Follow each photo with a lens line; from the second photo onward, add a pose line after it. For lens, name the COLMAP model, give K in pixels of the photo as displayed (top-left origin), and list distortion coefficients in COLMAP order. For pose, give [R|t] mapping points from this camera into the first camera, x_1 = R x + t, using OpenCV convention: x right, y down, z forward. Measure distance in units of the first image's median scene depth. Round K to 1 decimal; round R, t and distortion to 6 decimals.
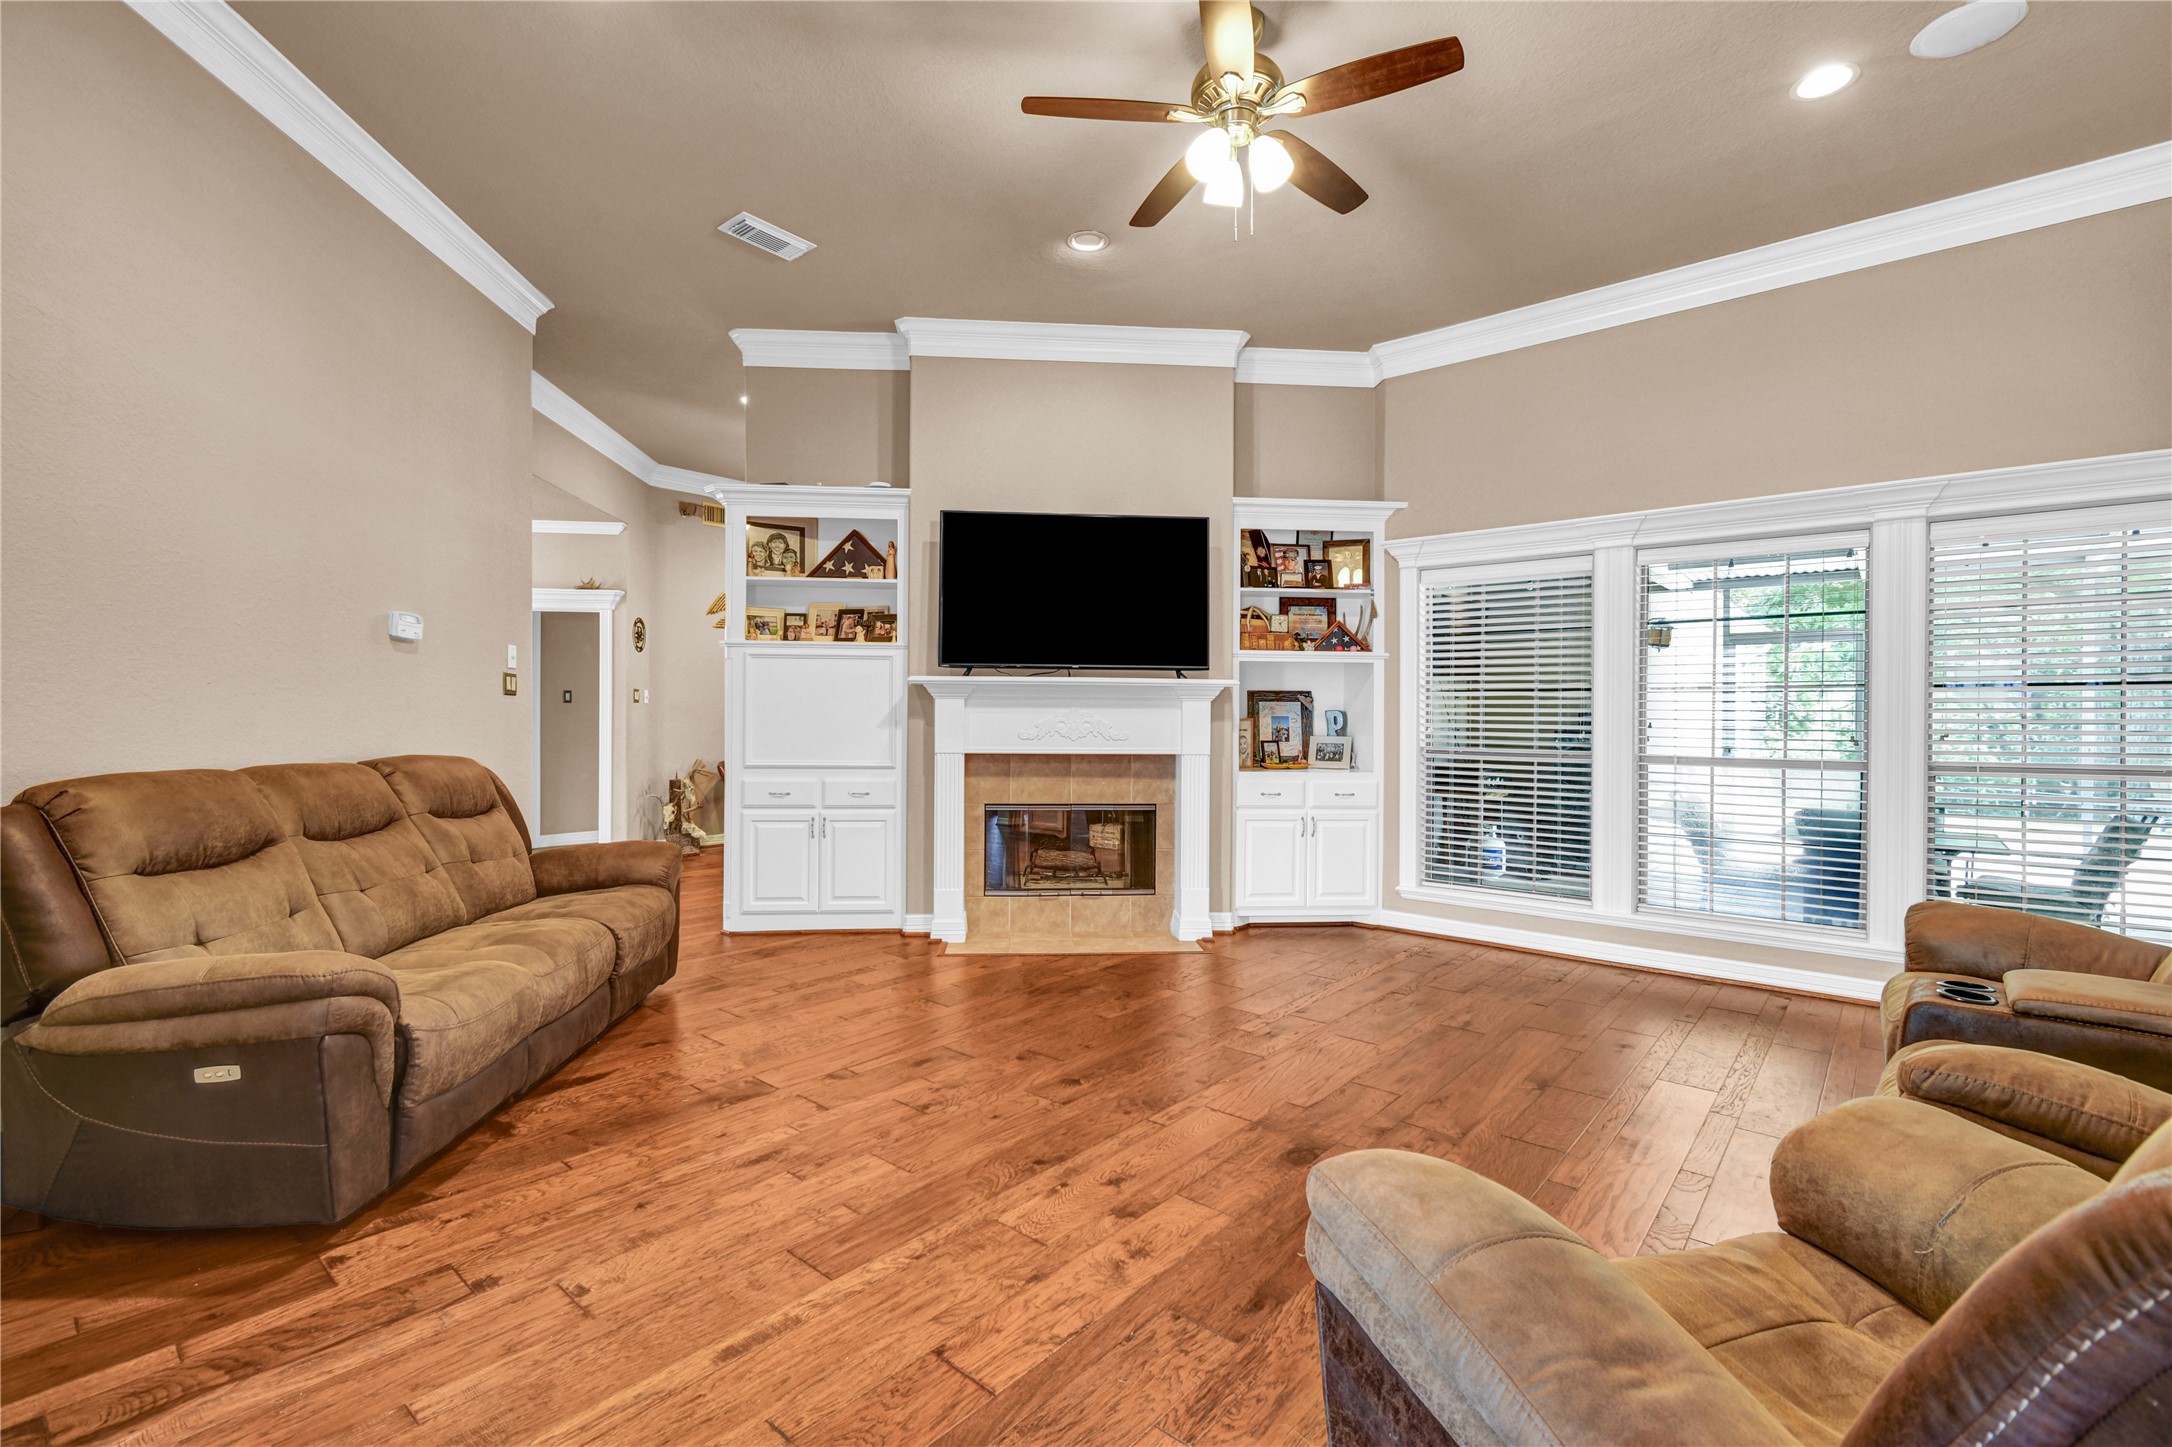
lens RADIAL K [[951.5, 0, 1083.7], [0, 951.5, 721.7], [0, 0, 1]] dist [0.001961, 0.000308]
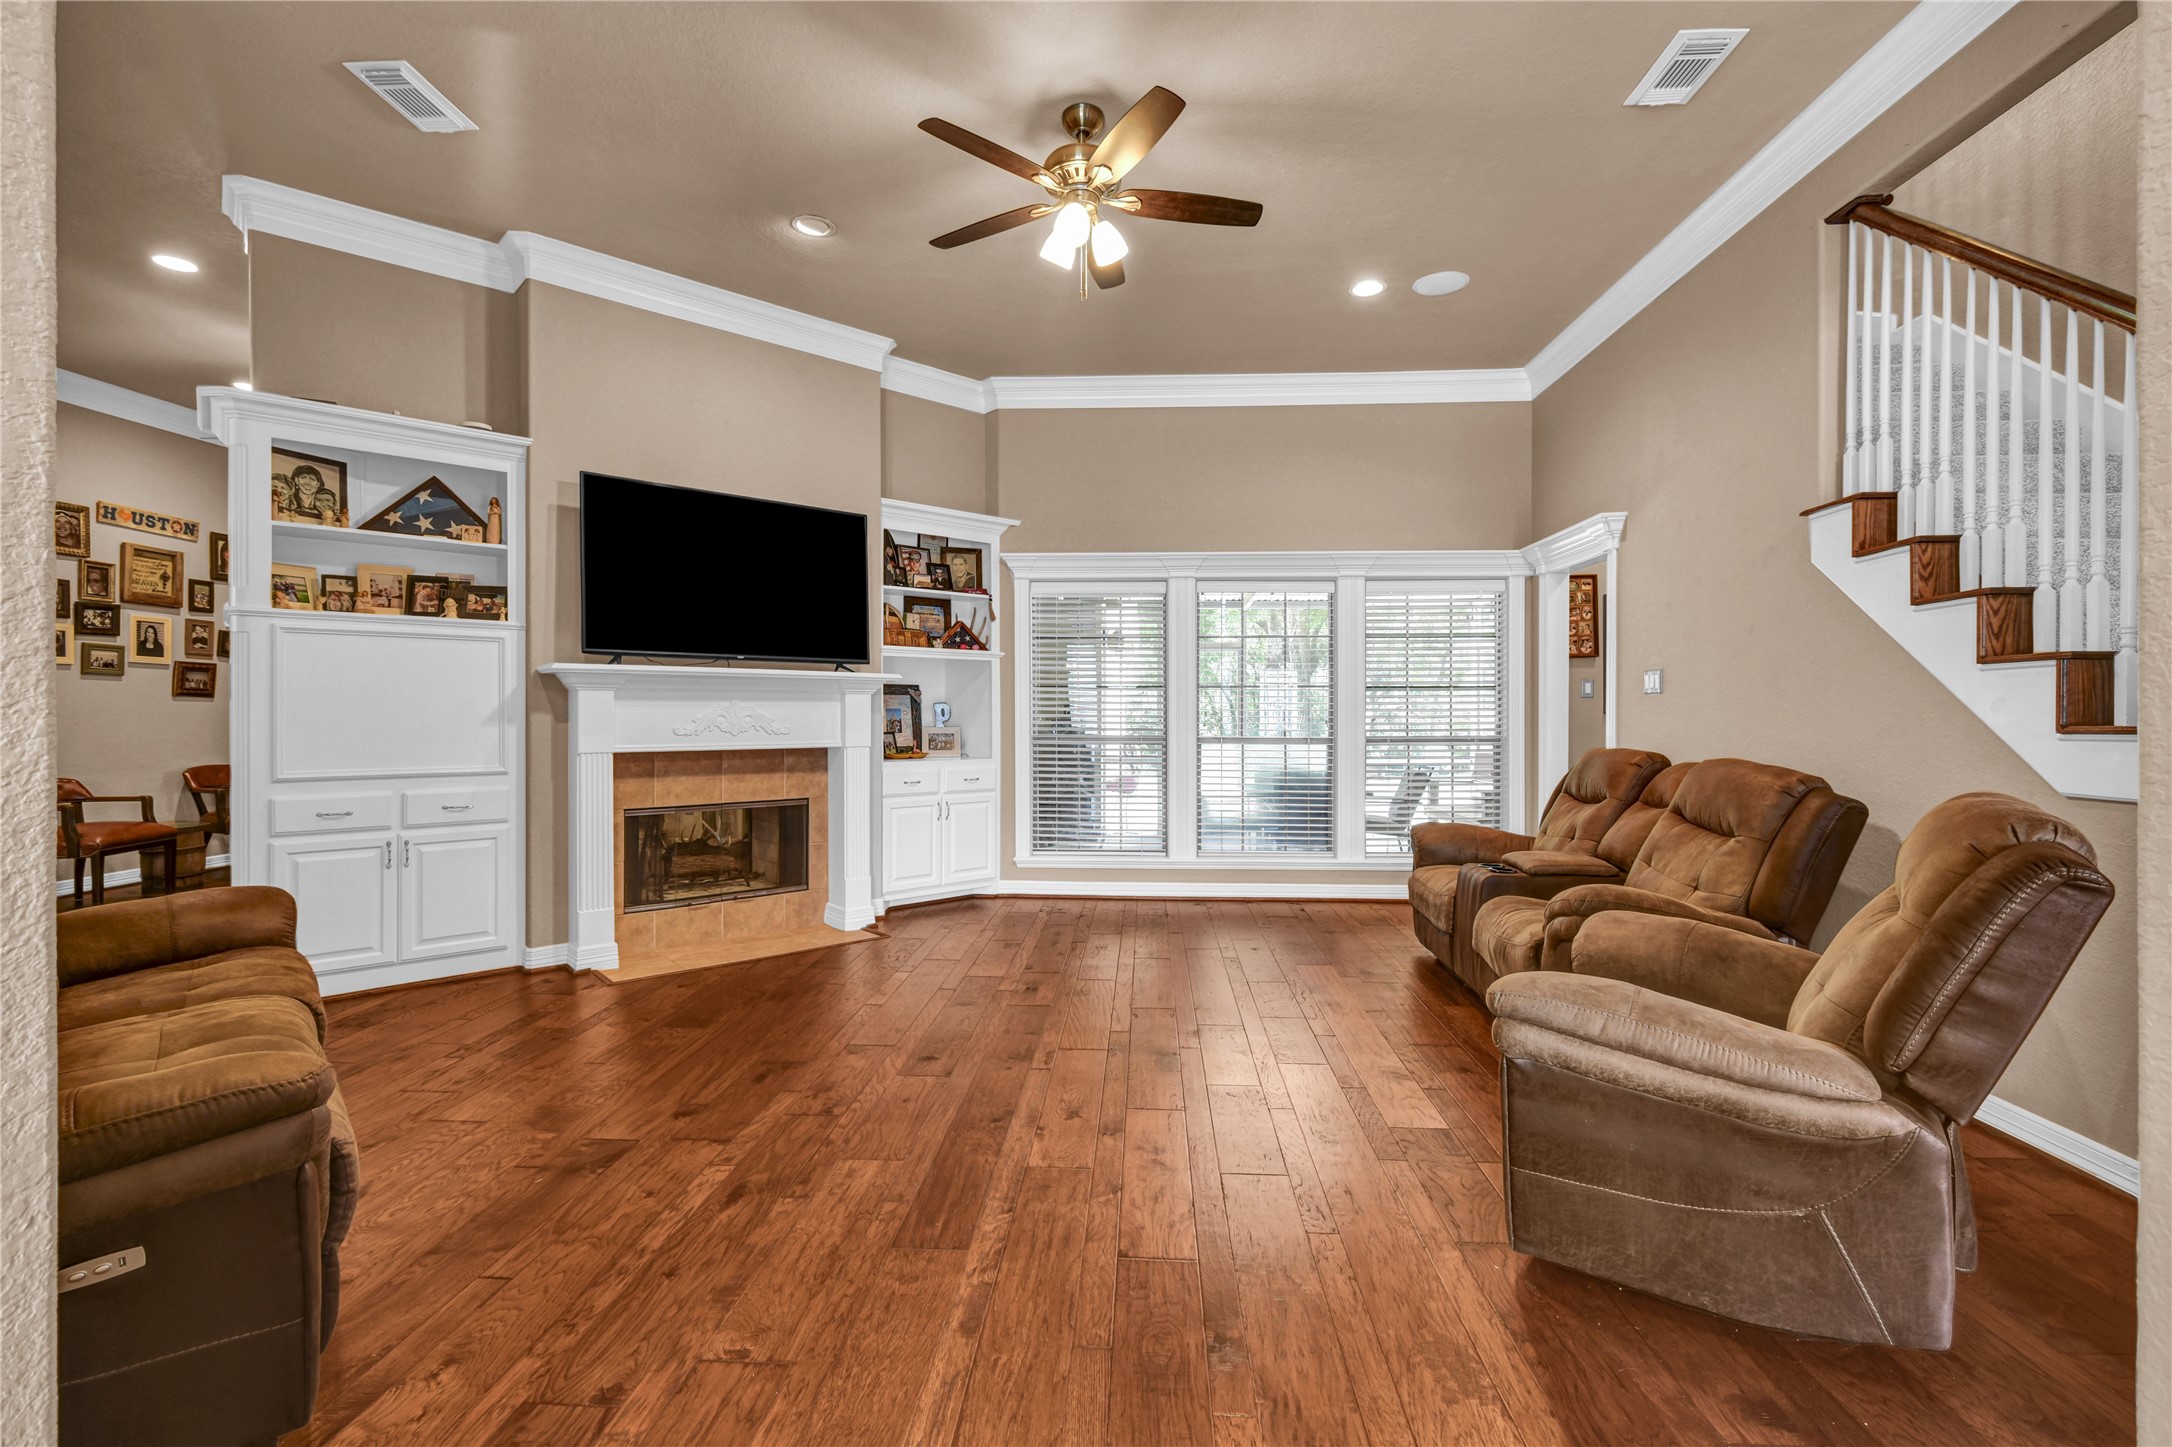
lens RADIAL K [[959.7, 0, 1092.7], [0, 959.7, 716.8], [0, 0, 1]] dist [0.003763, -0.000369]
pose [[0.796788, -0.009277, 0.604188, -0.293961], [0.007097, 0.999957, 0.005994, -0.001789], [-0.604217, -0.000488, 0.796820, 0.028283]]
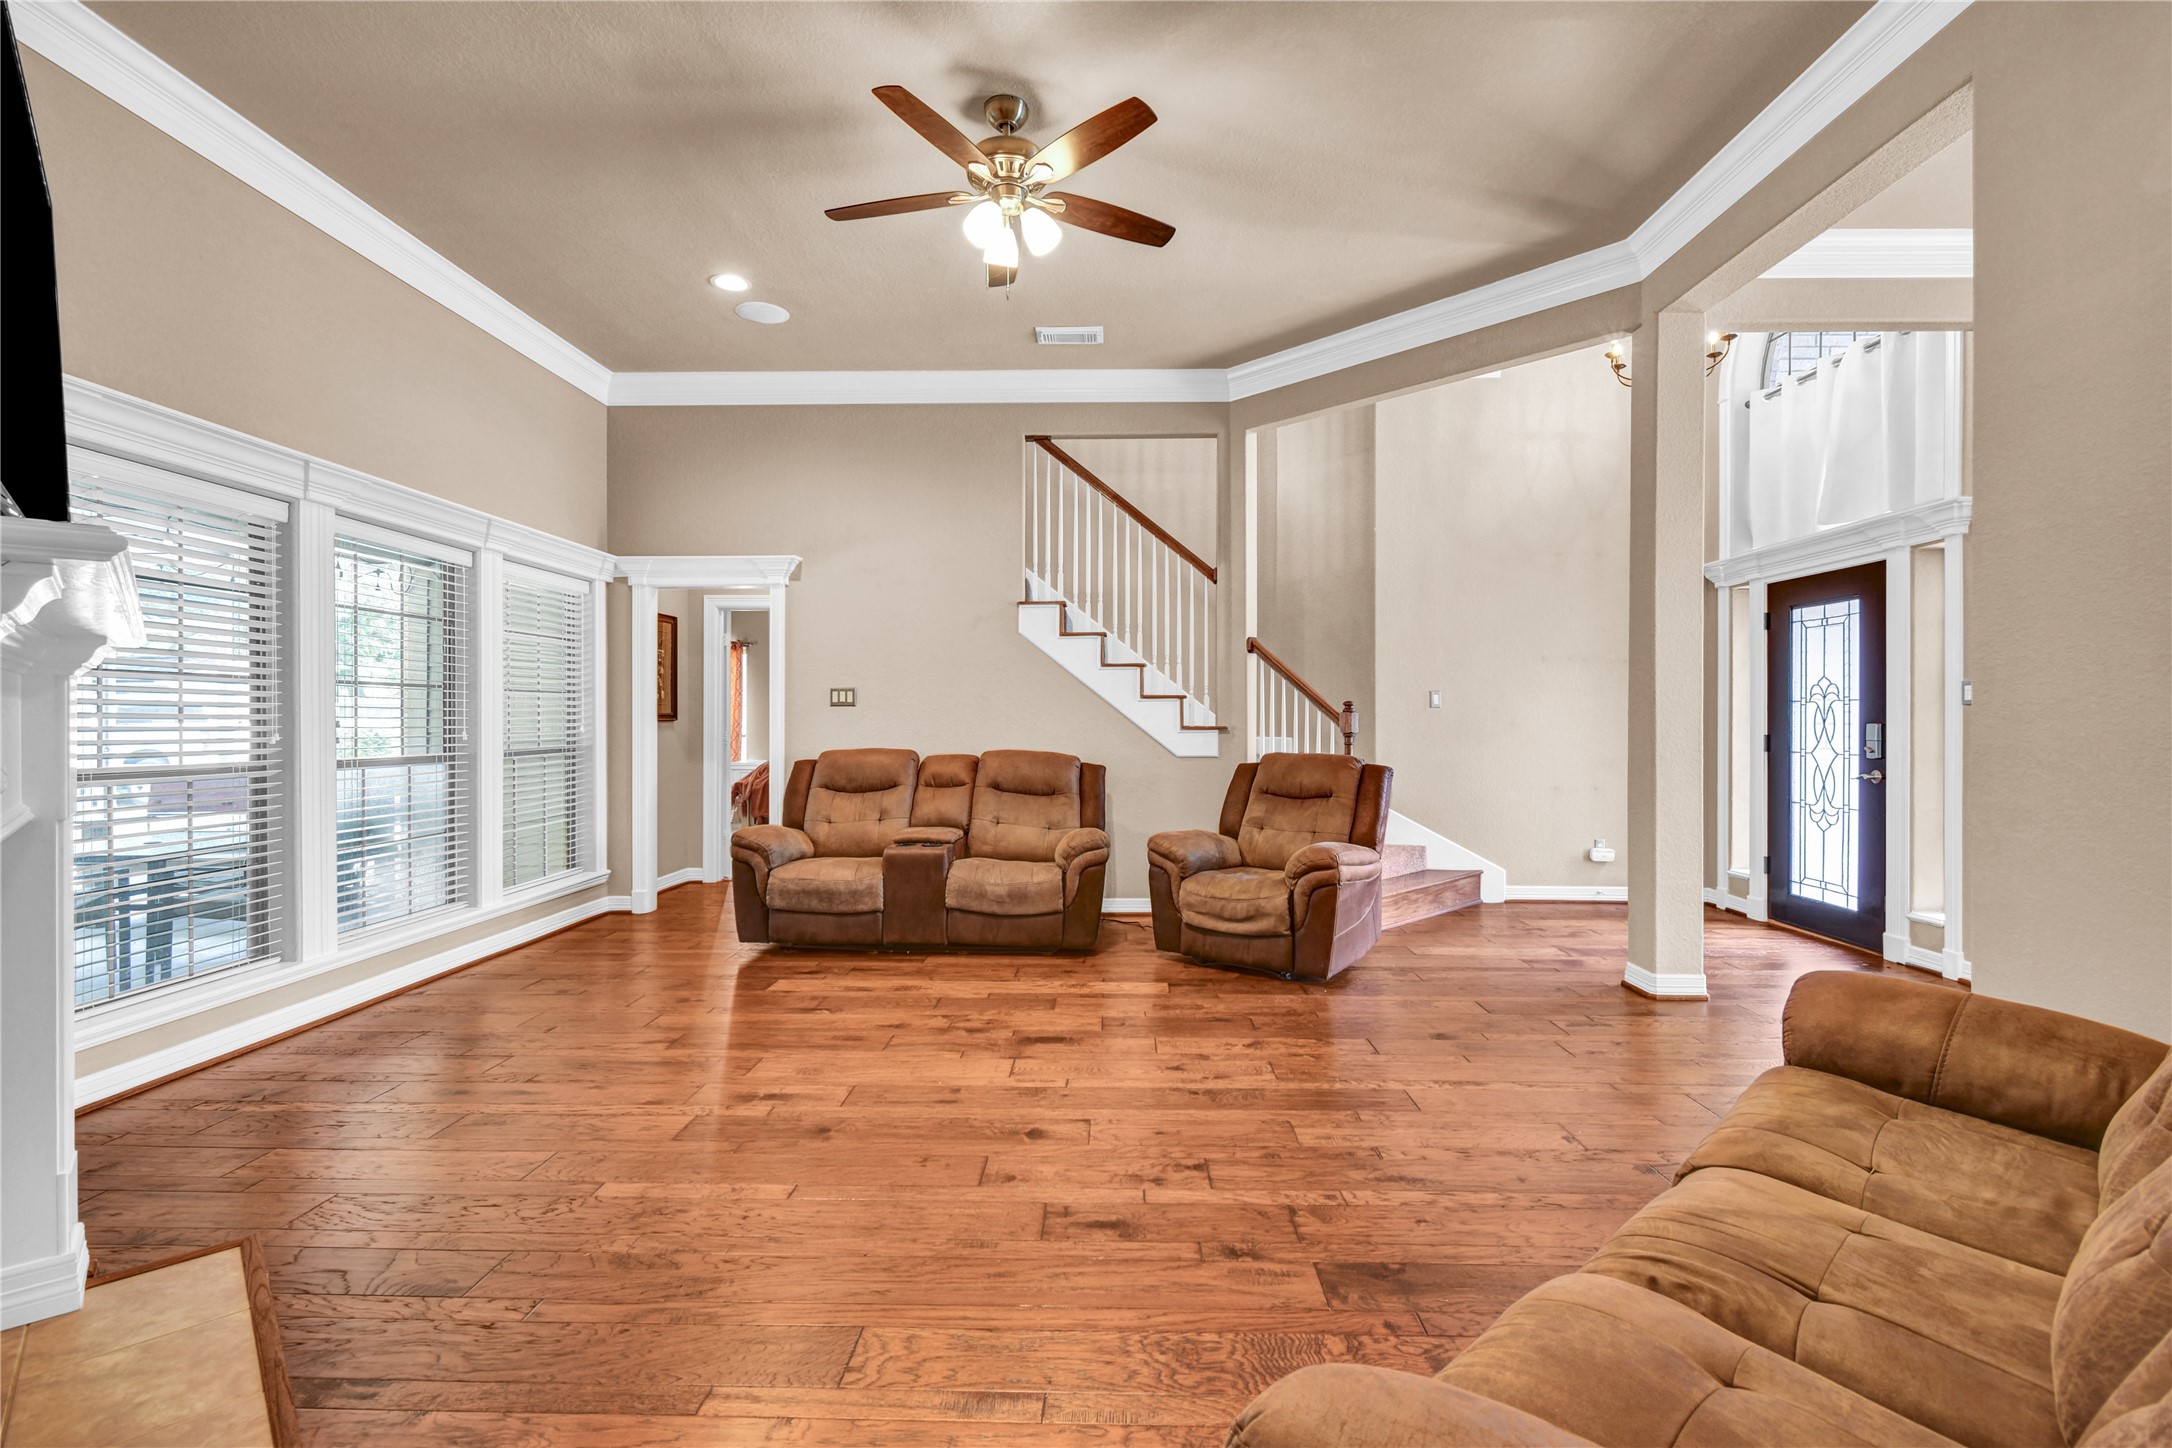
lens RADIAL K [[980.9, 0, 1077.0], [0, 980.9, 719.0], [0, 0, 1]] dist [-0.000325, -0.000183]
pose [[-0.626863, -0.011391, 0.779046, -0.436587], [-0.003243, 0.999923, 0.012011, -0.012773], [-0.779123, 0.005002, -0.626851, 0.901336]]
